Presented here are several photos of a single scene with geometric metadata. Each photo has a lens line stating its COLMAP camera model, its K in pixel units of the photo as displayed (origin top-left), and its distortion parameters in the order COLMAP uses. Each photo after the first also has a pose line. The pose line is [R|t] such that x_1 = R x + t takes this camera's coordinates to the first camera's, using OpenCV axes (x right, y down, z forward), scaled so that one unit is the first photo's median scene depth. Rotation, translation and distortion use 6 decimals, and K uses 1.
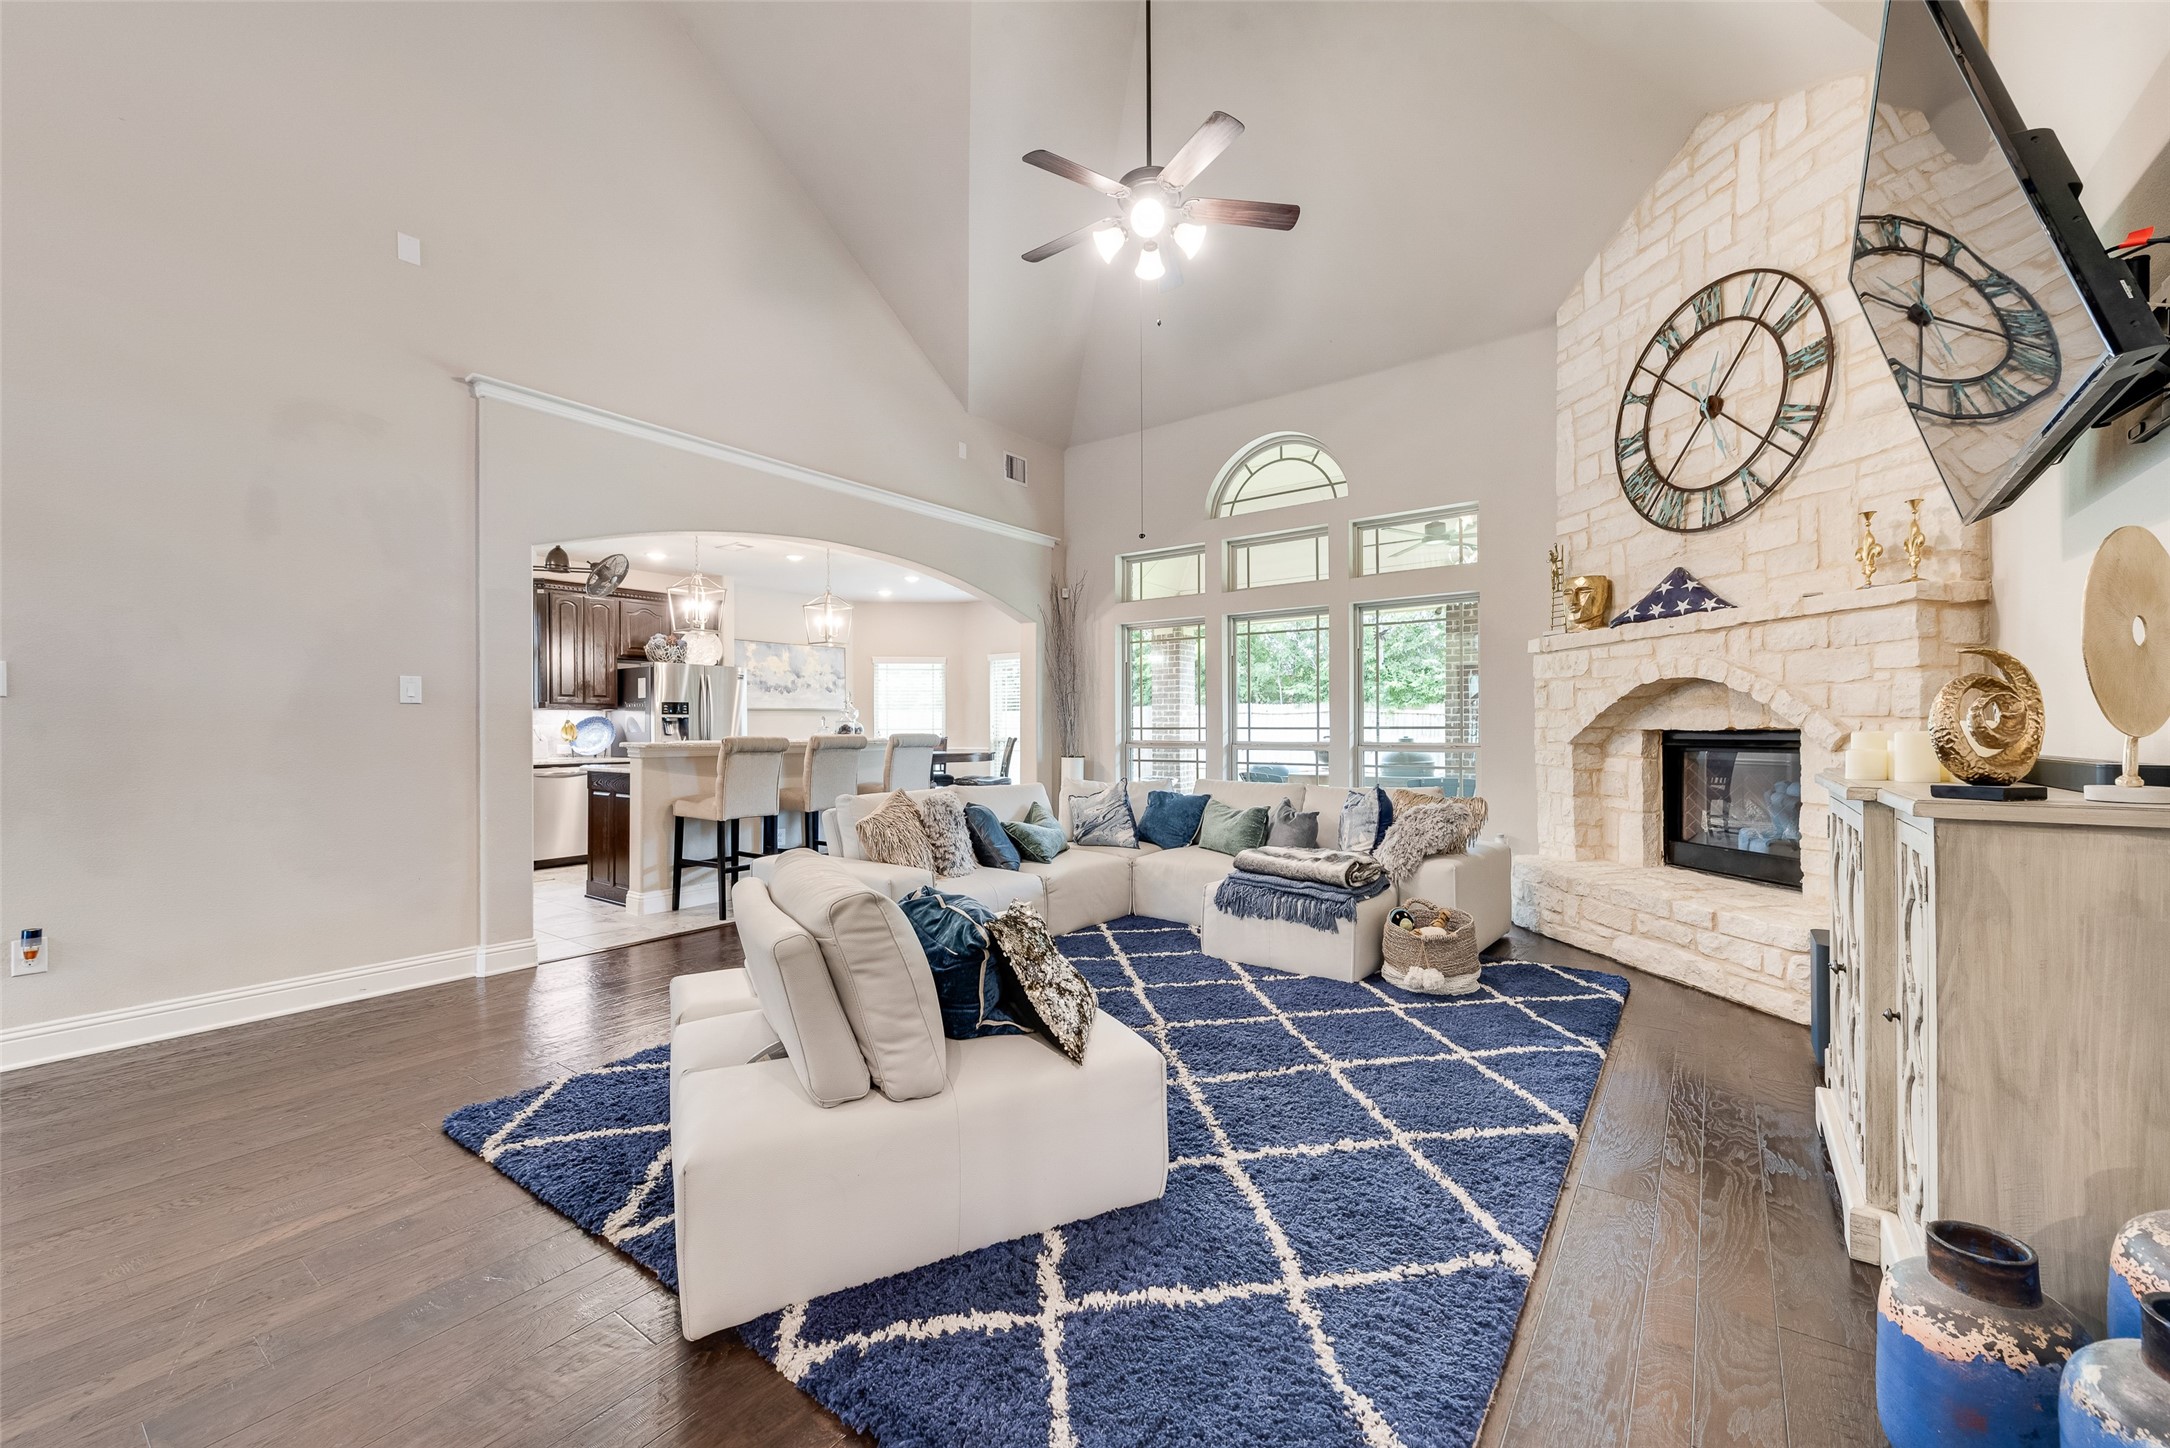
lens RADIAL K [[856.3, 0, 1082.0], [0, 856.3, 728.7], [0, 0, 1]] dist [0.013307, -0.000748]
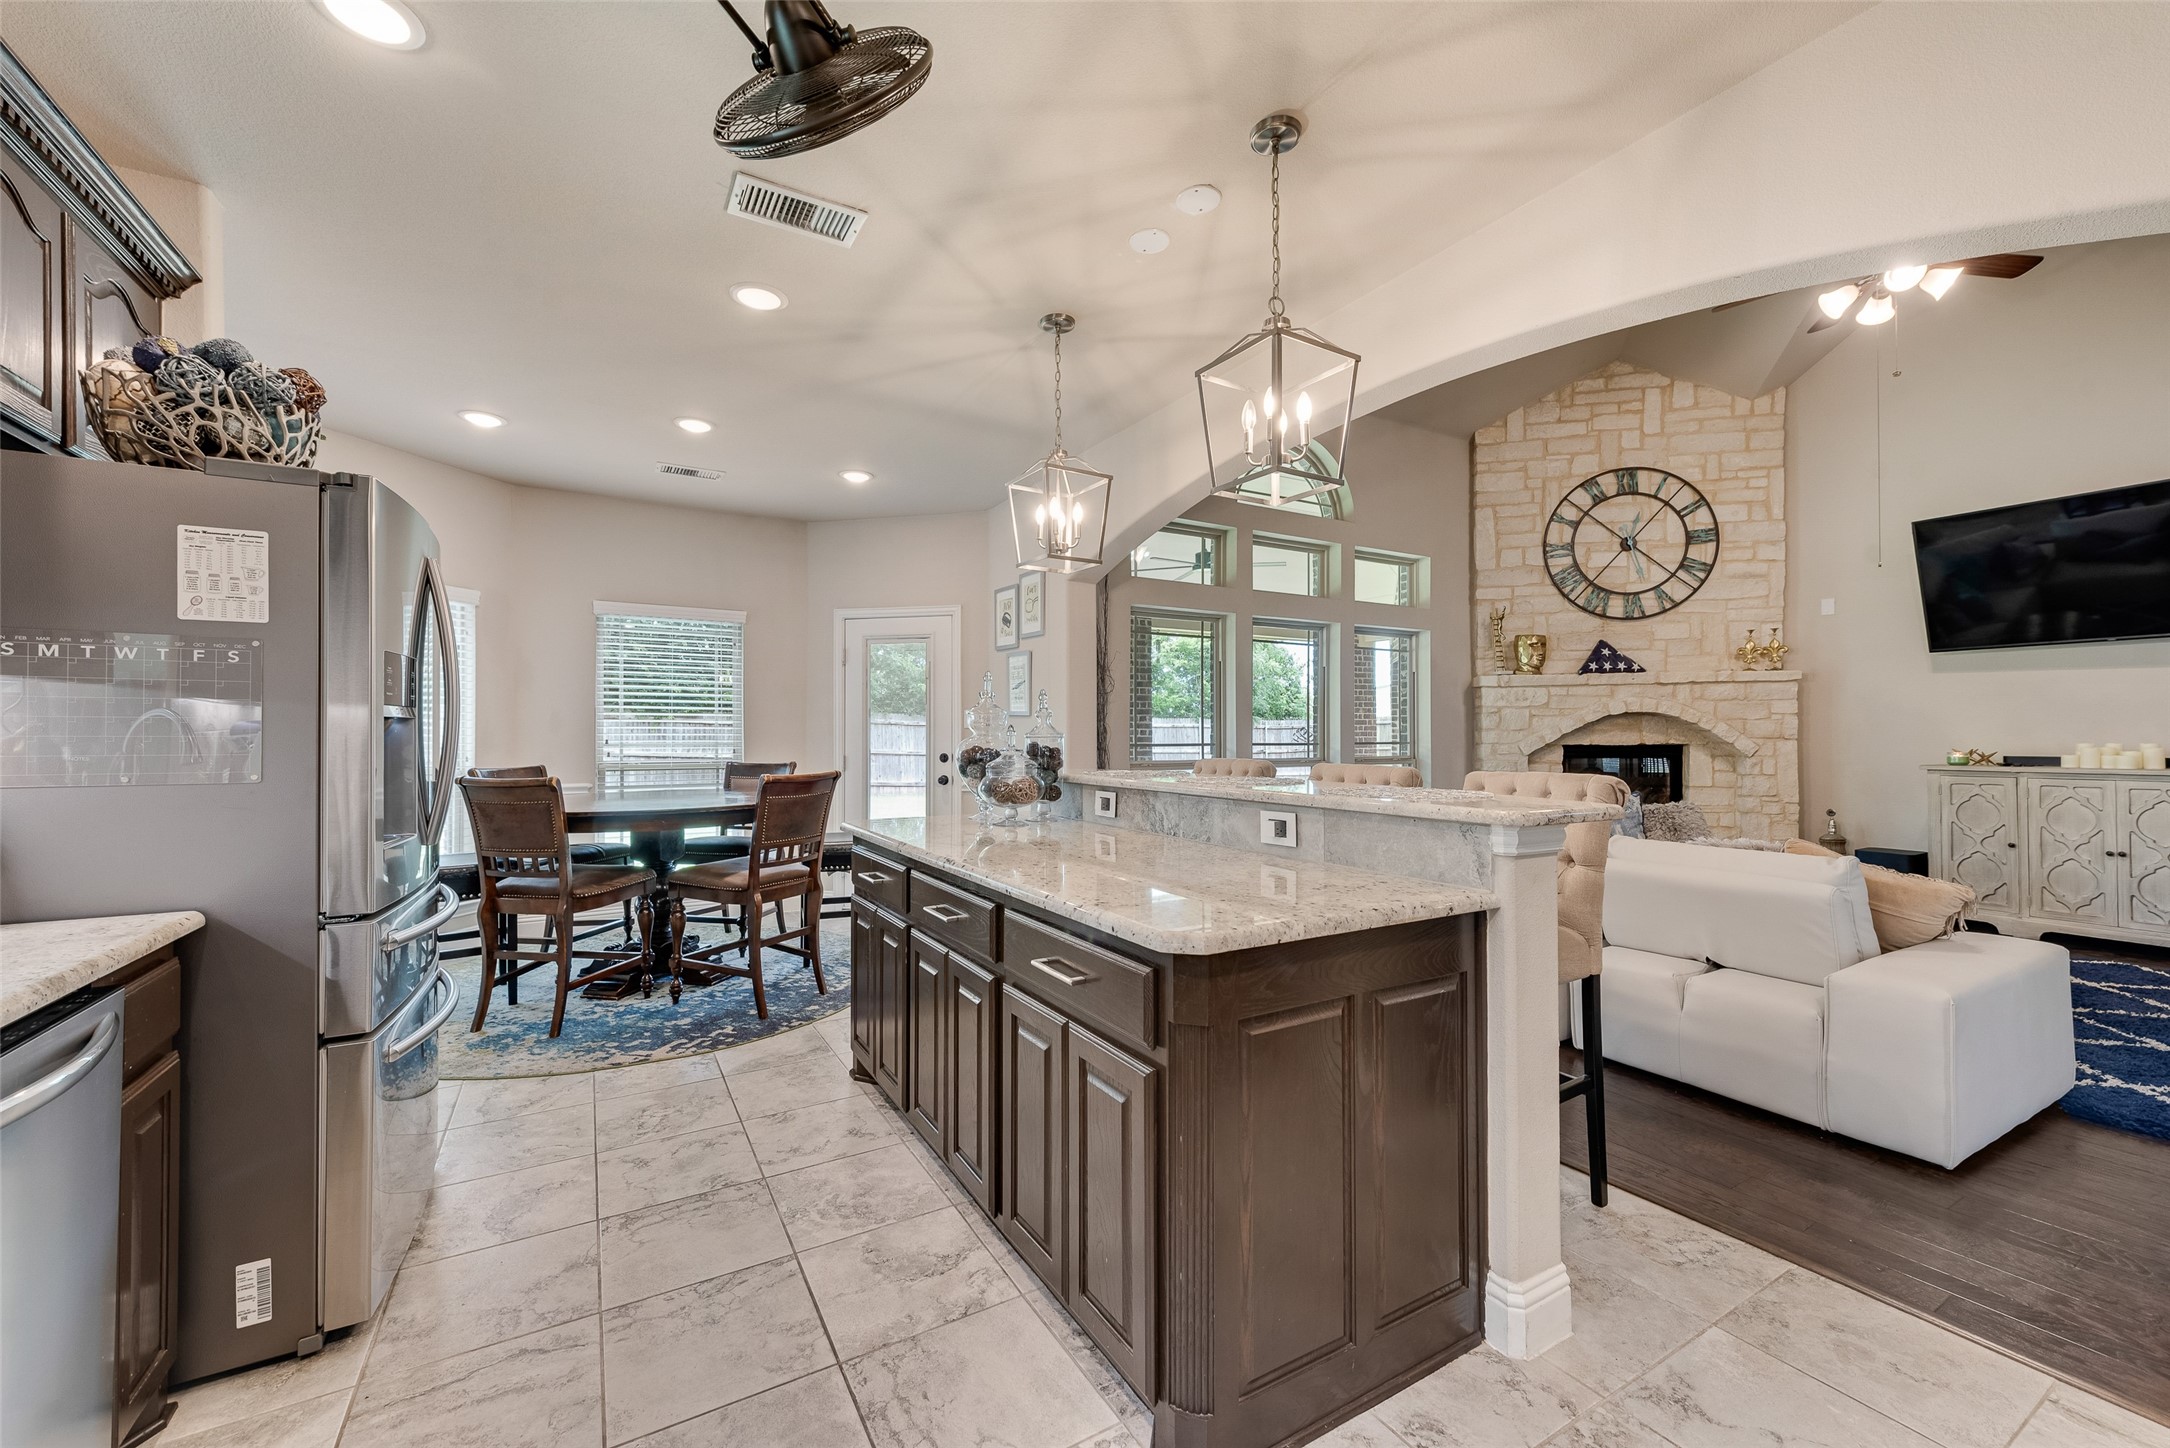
lens RADIAL K [[856.3, 0, 1079.1], [0, 856.3, 729.2], [0, 0, 1]] dist [0.013307, -0.000748]
pose [[0.399917, 0.008026, 0.916516, -1.121997], [0.002245, 0.999950, -0.009736, -0.014443], [-0.916549, 0.005951, 0.399879, 1.274803]]
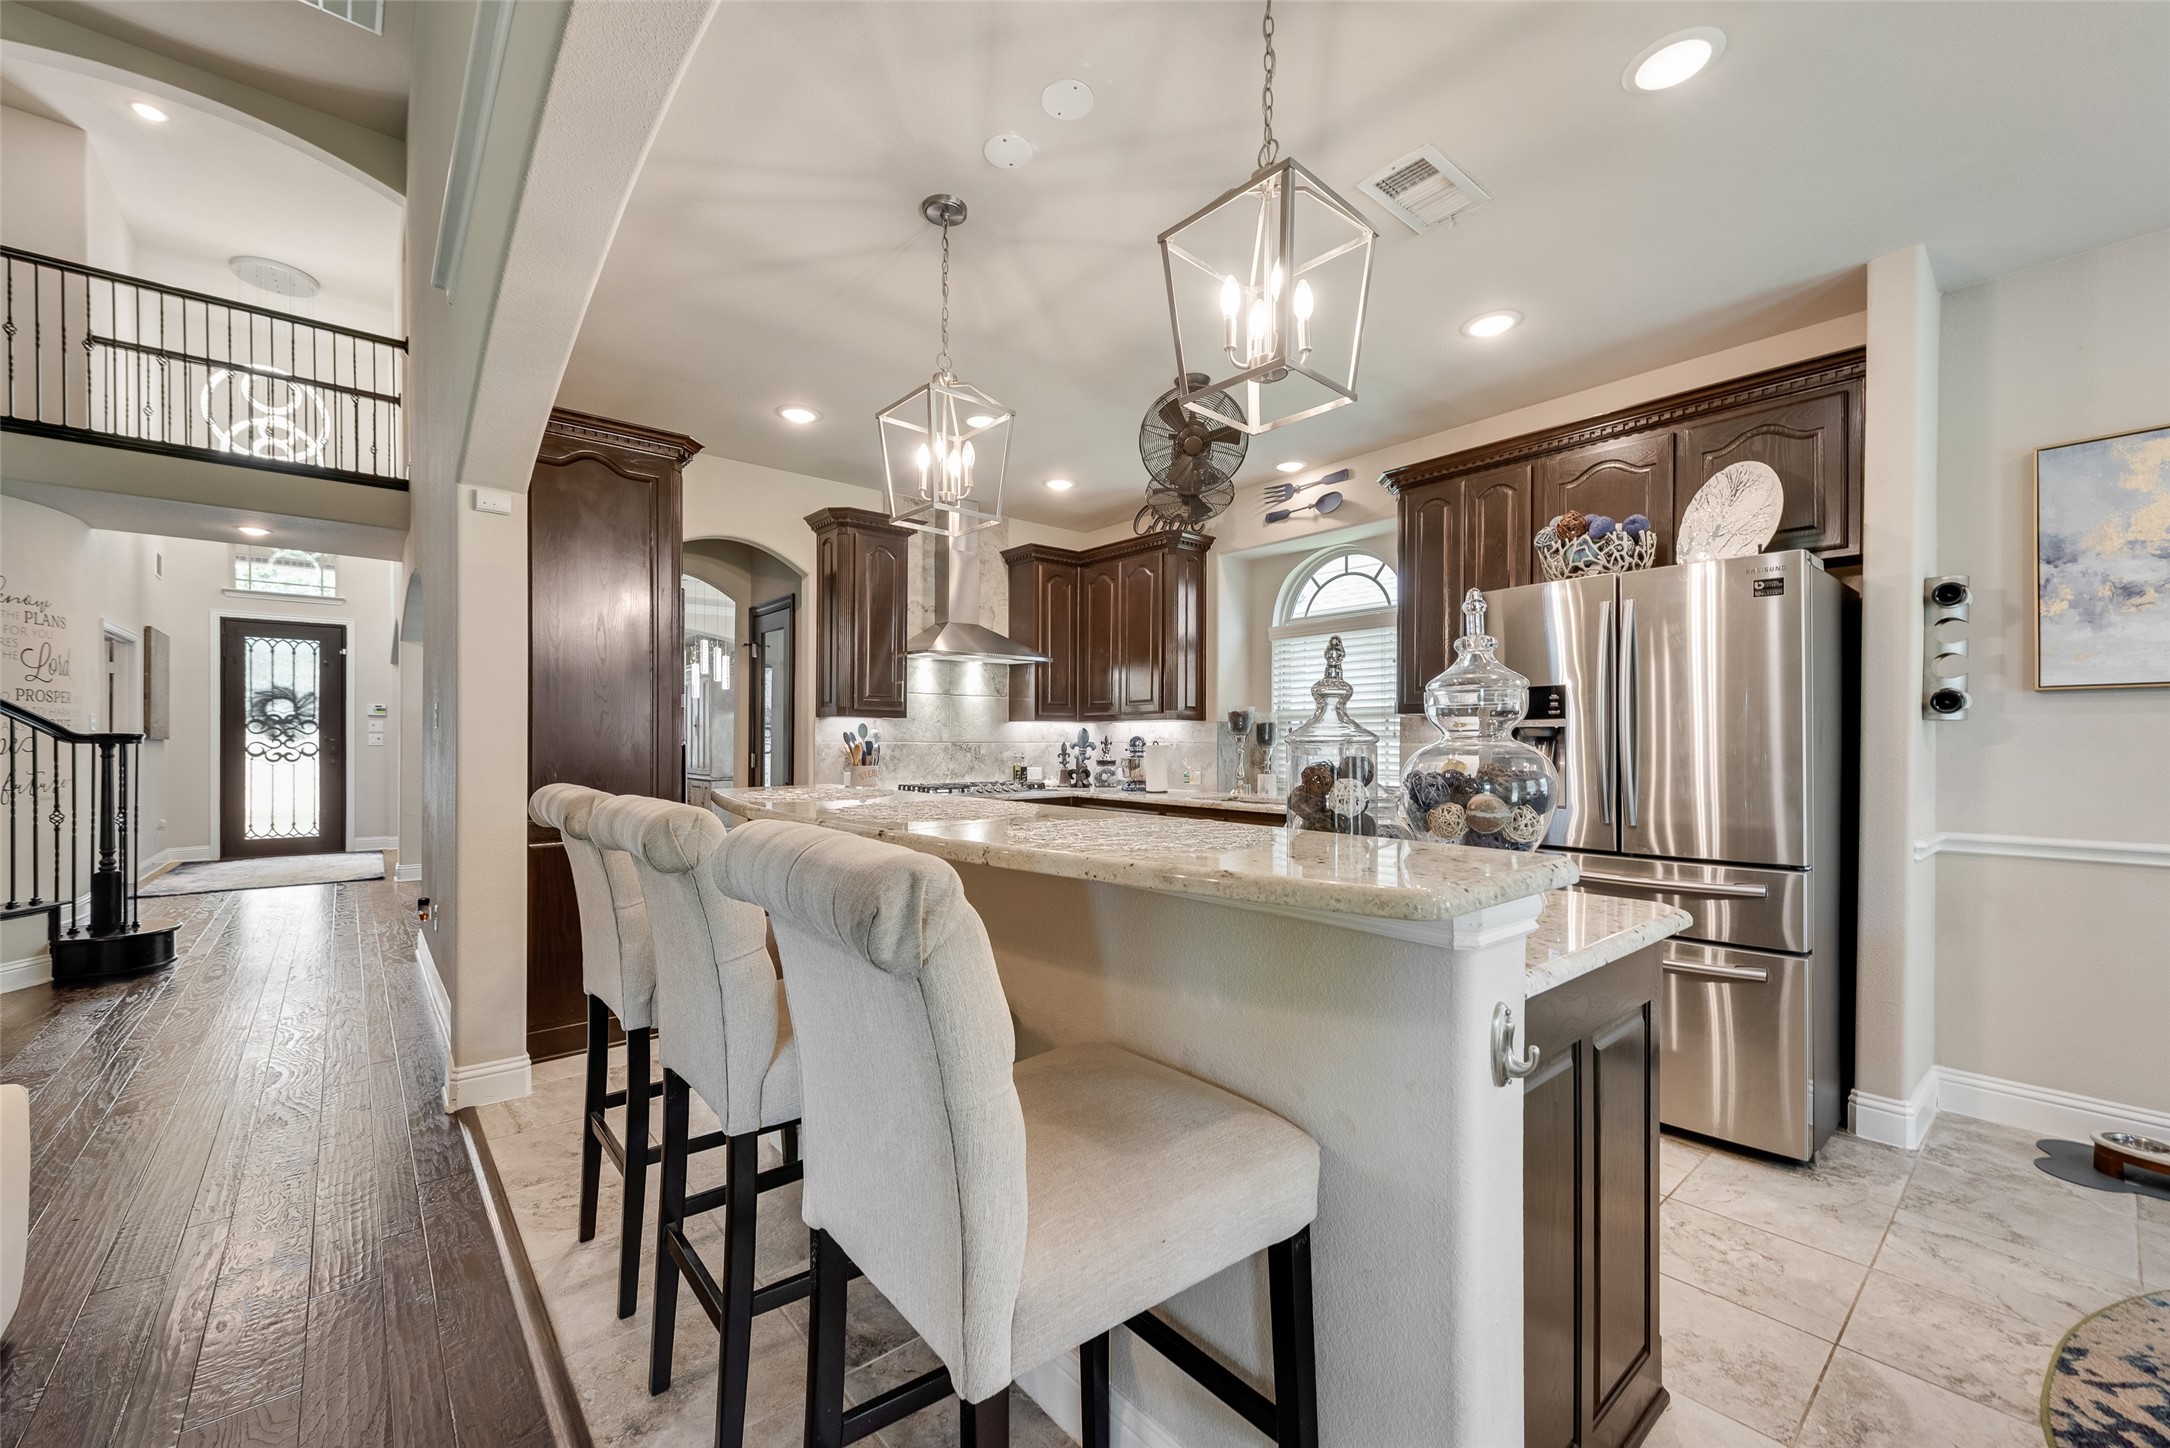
lens RADIAL K [[856.3, 0, 1078.4], [0, 856.3, 737.8], [0, 0, 1]] dist [0.013307, -0.000748]
pose [[-0.236527, -0.000431, -0.971625, -0.043771], [-0.002110, 0.999998, 0.000070, -0.016272], [0.971623, 0.002067, -0.236528, 1.603013]]
